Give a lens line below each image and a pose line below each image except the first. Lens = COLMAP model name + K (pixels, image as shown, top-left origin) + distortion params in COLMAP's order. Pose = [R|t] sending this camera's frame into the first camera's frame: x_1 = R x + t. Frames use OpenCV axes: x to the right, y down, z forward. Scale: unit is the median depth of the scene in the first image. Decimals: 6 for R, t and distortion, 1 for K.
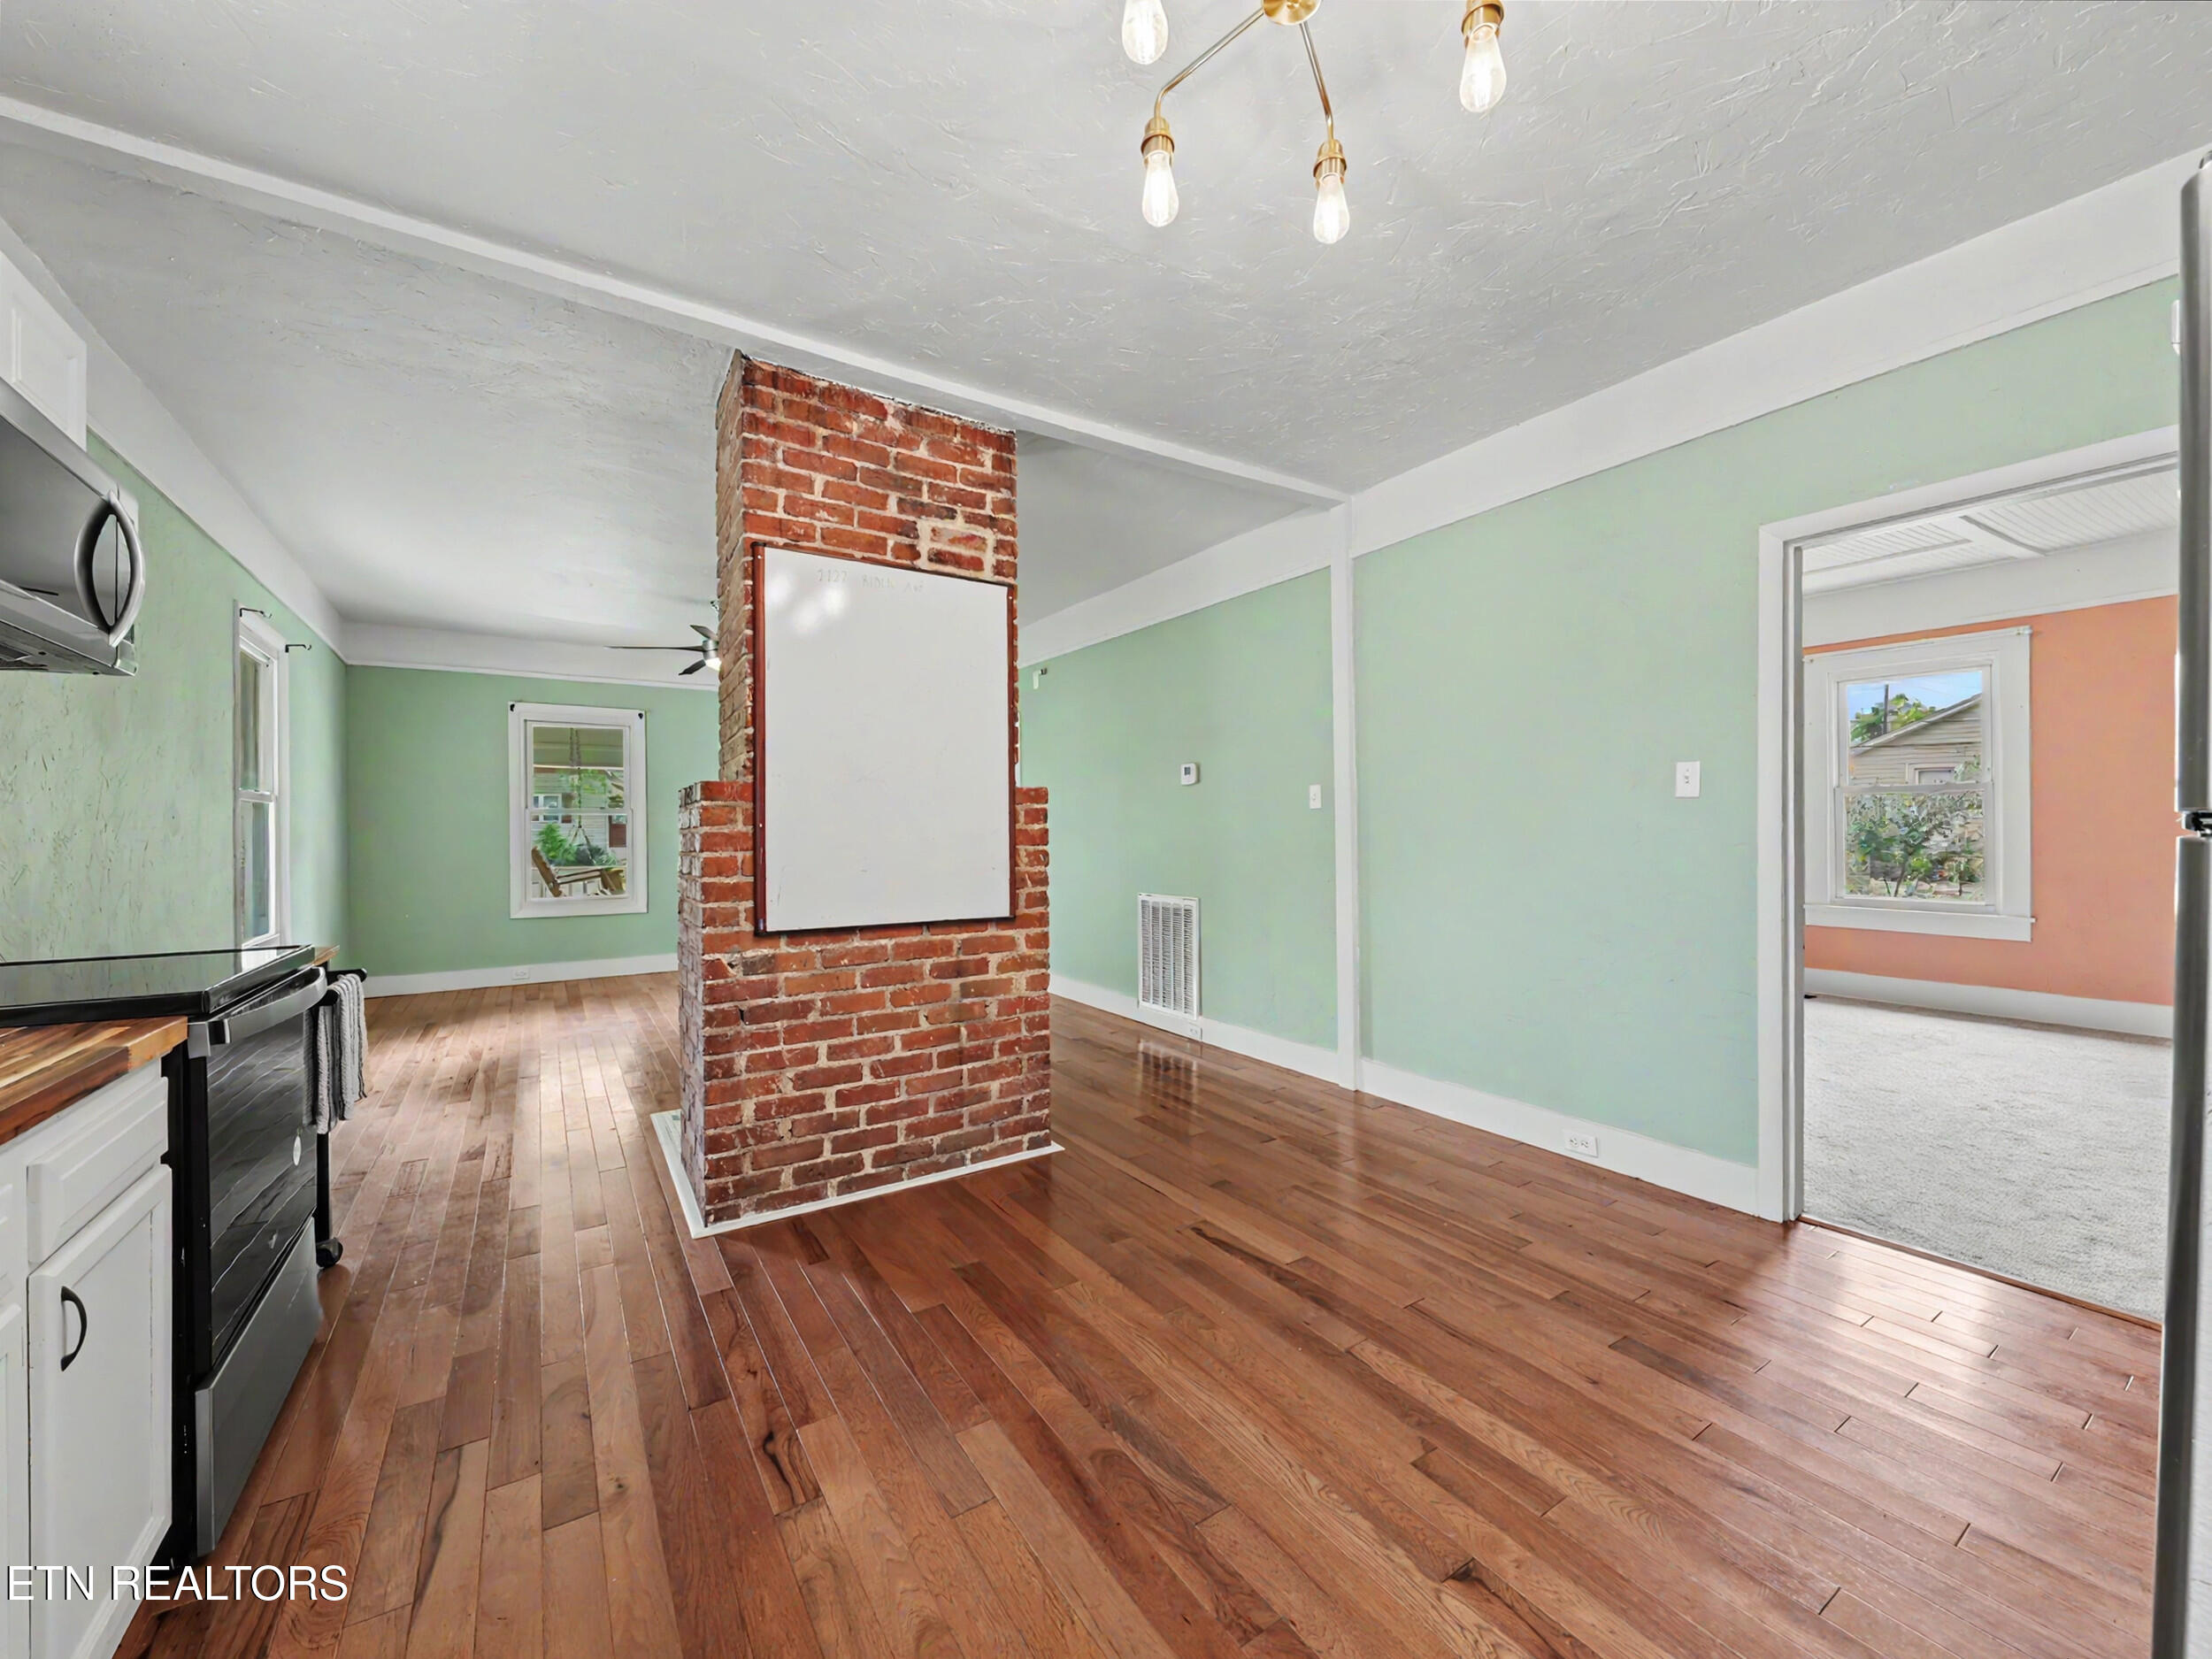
lens RADIAL K [[882.2, 0, 1108.8], [0, 882.2, 828.2], [0, 0, 1]] dist [-0.002061, -0.000587]
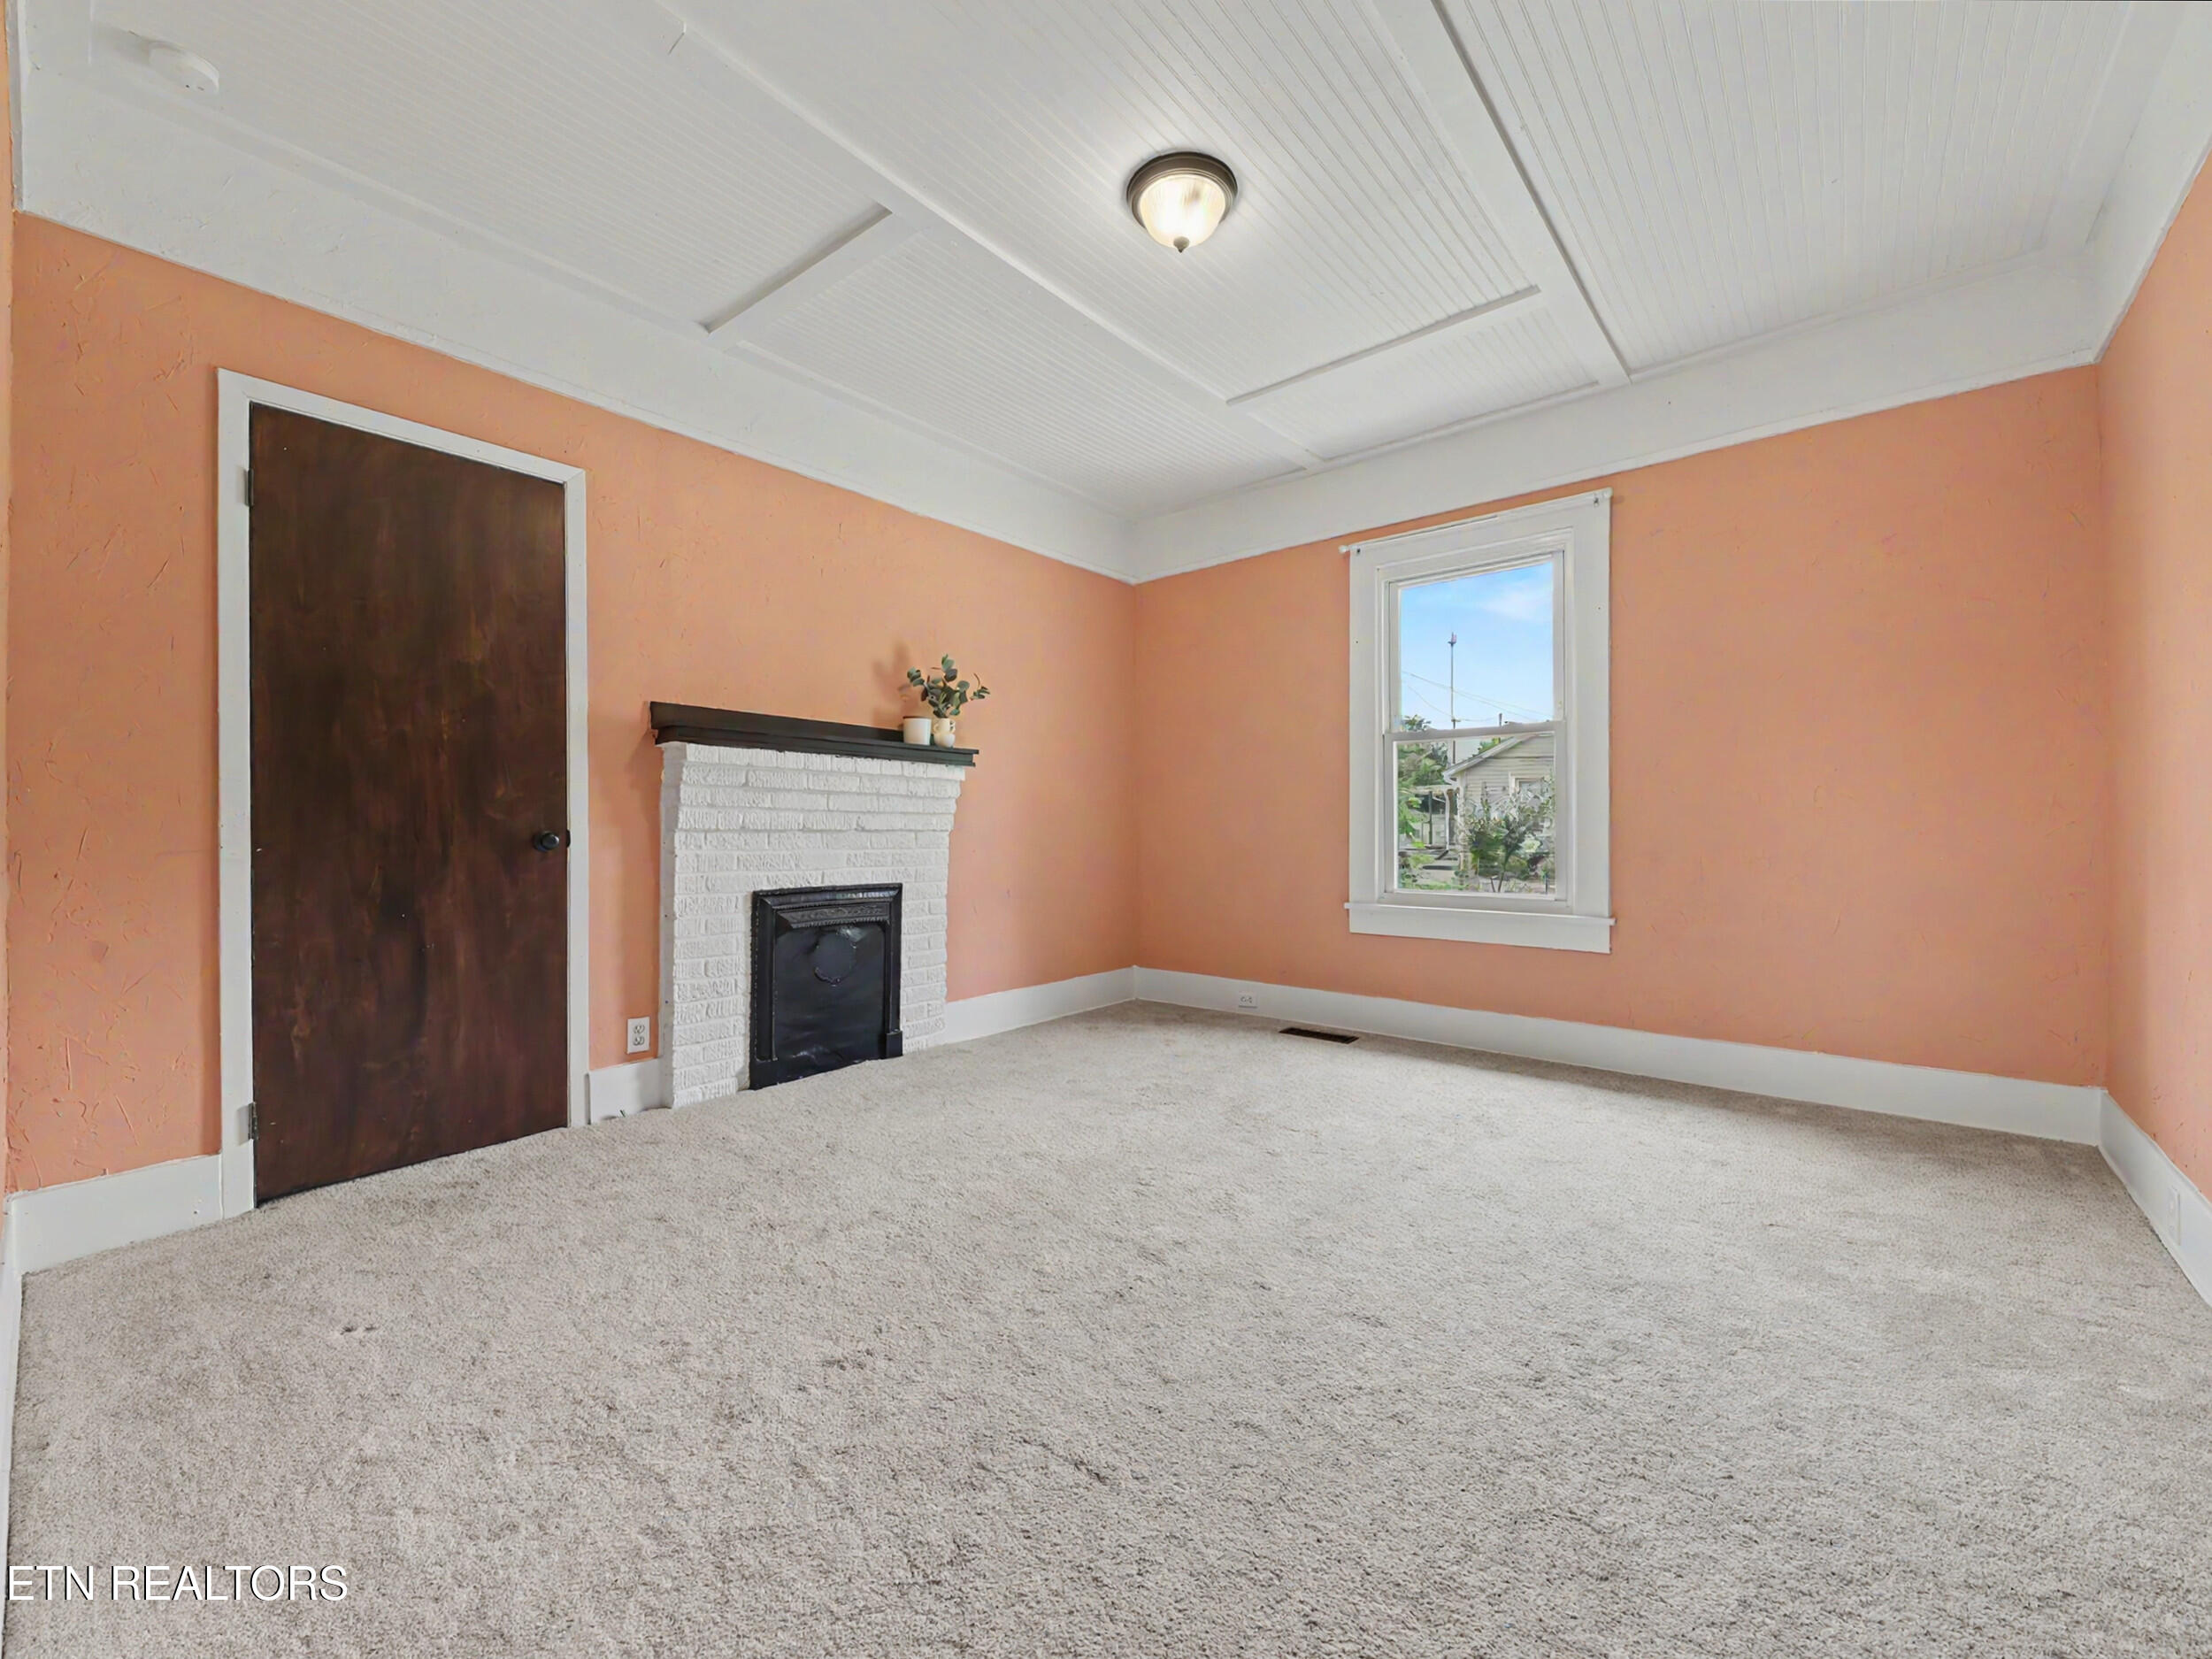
lens RADIAL K [[882.2, 0, 1111.3], [0, 882.2, 821.2], [0, 0, 1]] dist [-0.002061, -0.000587]
pose [[0.952639, 0.012883, 0.303831, 0.133956], [-0.009145, 0.999864, -0.013724, 0.011354], [-0.303967, 0.010295, 0.952627, 0.132549]]
